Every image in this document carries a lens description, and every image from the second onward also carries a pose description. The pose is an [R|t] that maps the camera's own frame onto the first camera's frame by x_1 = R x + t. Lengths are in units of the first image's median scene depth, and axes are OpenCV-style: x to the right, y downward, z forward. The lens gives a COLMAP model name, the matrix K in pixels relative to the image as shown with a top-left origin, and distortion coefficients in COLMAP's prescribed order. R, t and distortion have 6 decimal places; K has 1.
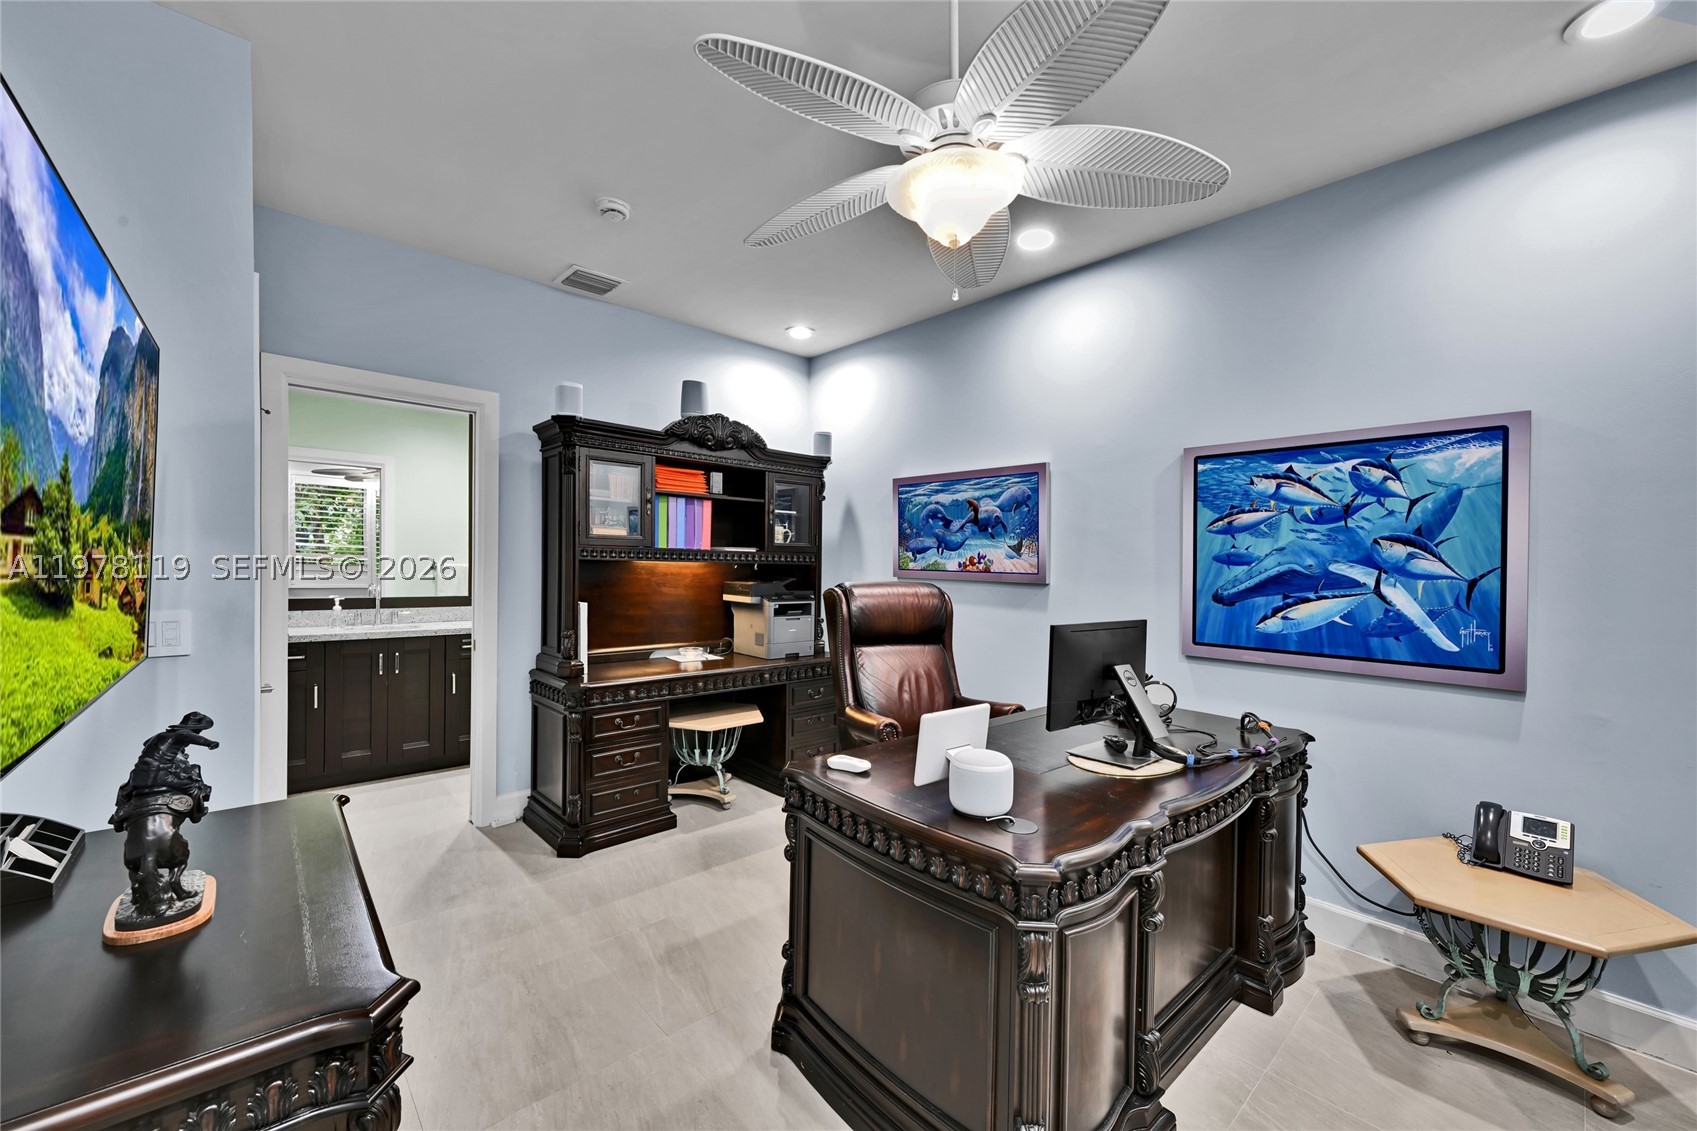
lens RADIAL K [[665.7, 0, 844.8], [0, 665.7, 563.7], [0, 0, 1]] dist [0.000268, -0.000191]
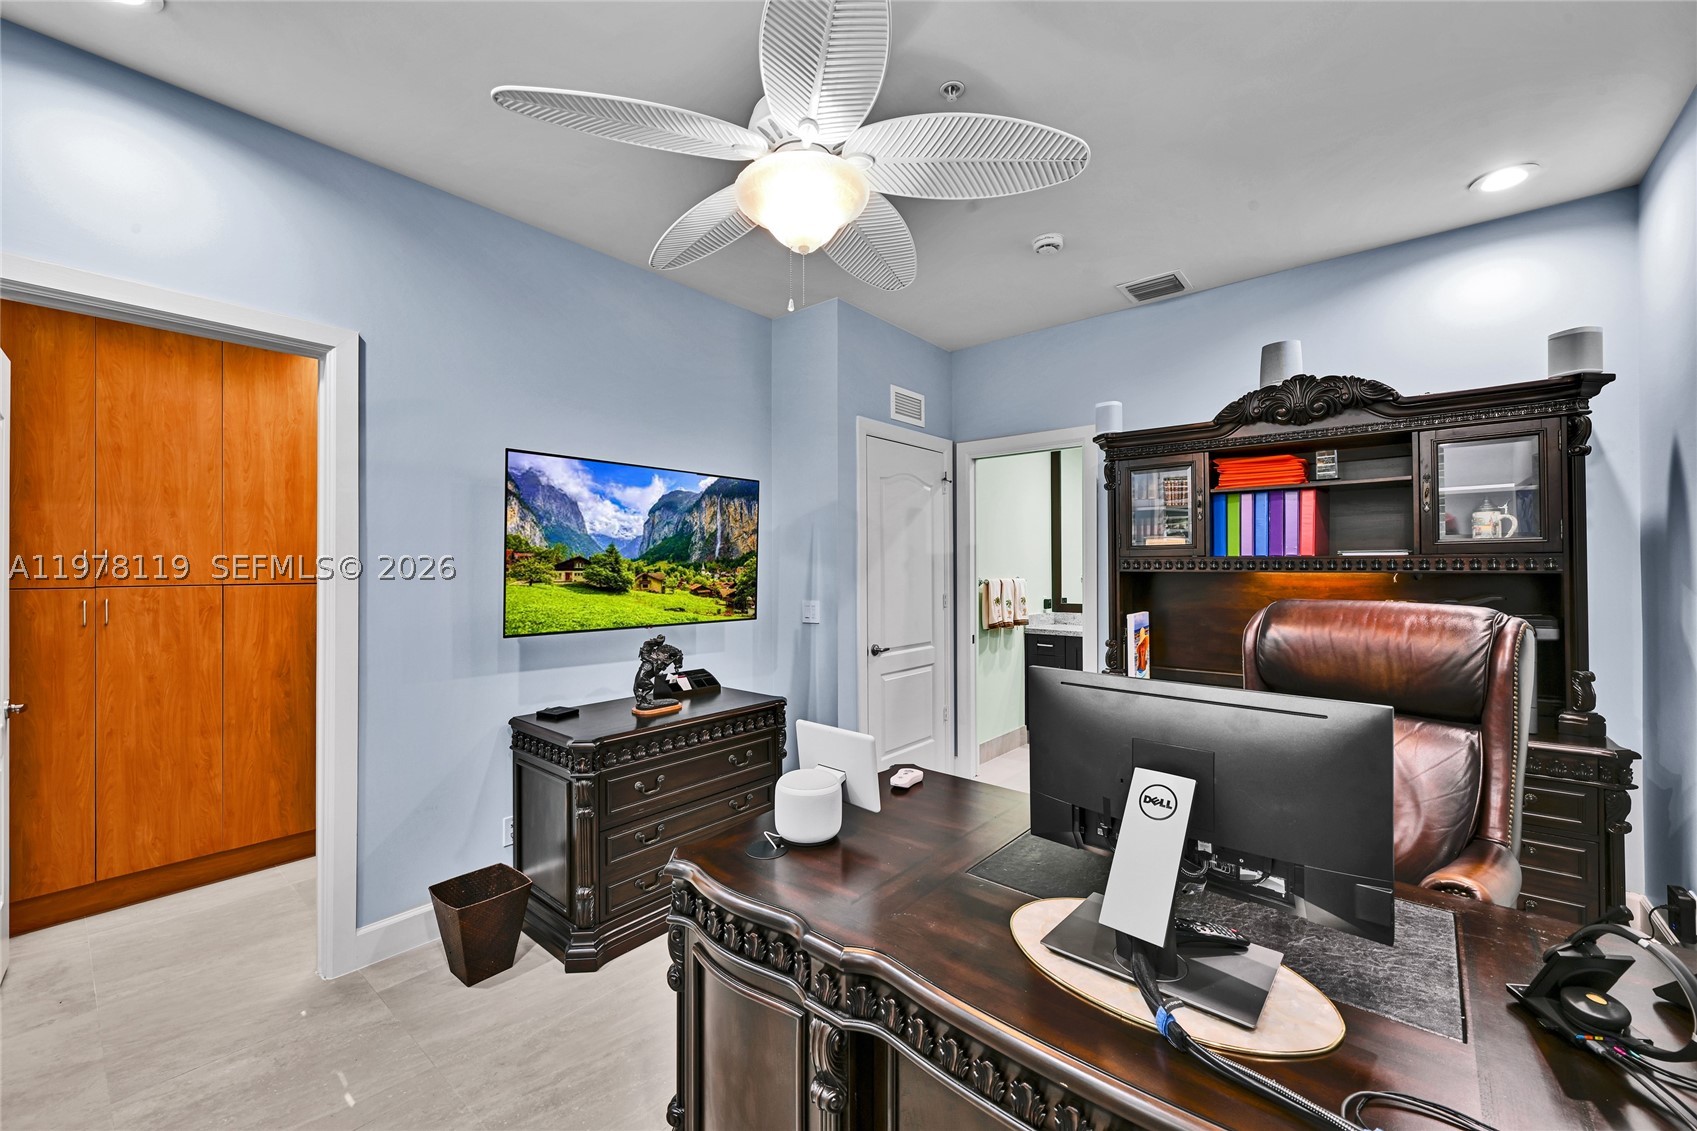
lens RADIAL K [[665.7, 0, 843.4], [0, 665.7, 569.8], [0, 0, 1]] dist [0.000268, -0.000191]
pose [[0.133176, -0.016425, -0.990956, 0.476403], [0.003762, 0.999864, -0.016067, 0.004935], [0.991085, -0.001588, 0.133220, 0.382093]]
